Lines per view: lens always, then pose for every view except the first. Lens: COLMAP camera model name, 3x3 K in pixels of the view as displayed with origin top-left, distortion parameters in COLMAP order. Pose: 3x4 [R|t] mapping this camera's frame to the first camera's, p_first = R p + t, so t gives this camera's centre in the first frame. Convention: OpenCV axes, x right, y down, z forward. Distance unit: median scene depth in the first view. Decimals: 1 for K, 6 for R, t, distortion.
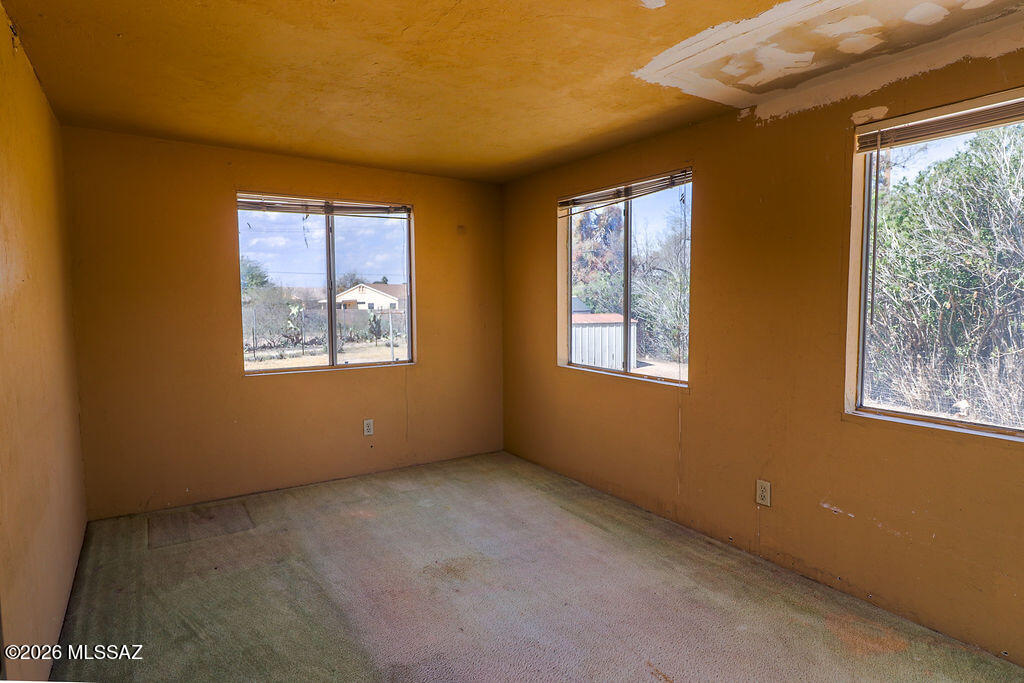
lens RADIAL K [[584.4, 0, 509.1], [0, 584.4, 337.8], [0, 0, 1]] dist [0.001594, -0.000291]
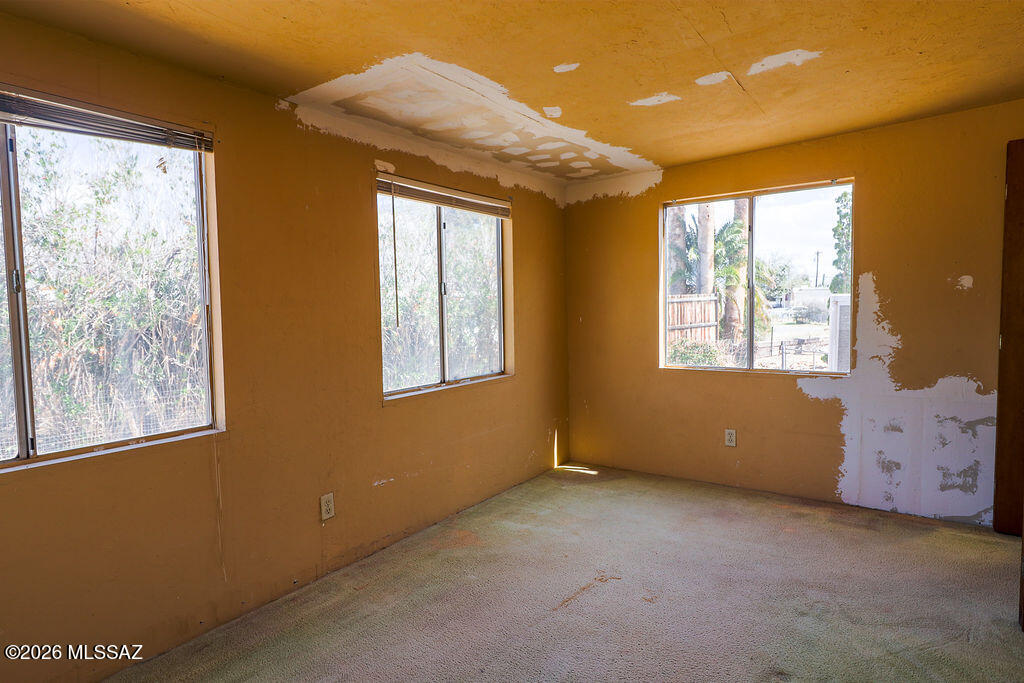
lens RADIAL K [[584.4, 0, 509.1], [0, 584.4, 337.8], [0, 0, 1]] dist [0.001594, -0.000291]
pose [[-0.385632, -0.027874, 0.922232, -0.699852], [0.091181, 0.993499, 0.068155, -0.066173], [-0.918136, 0.110373, -0.380583, 1.283952]]
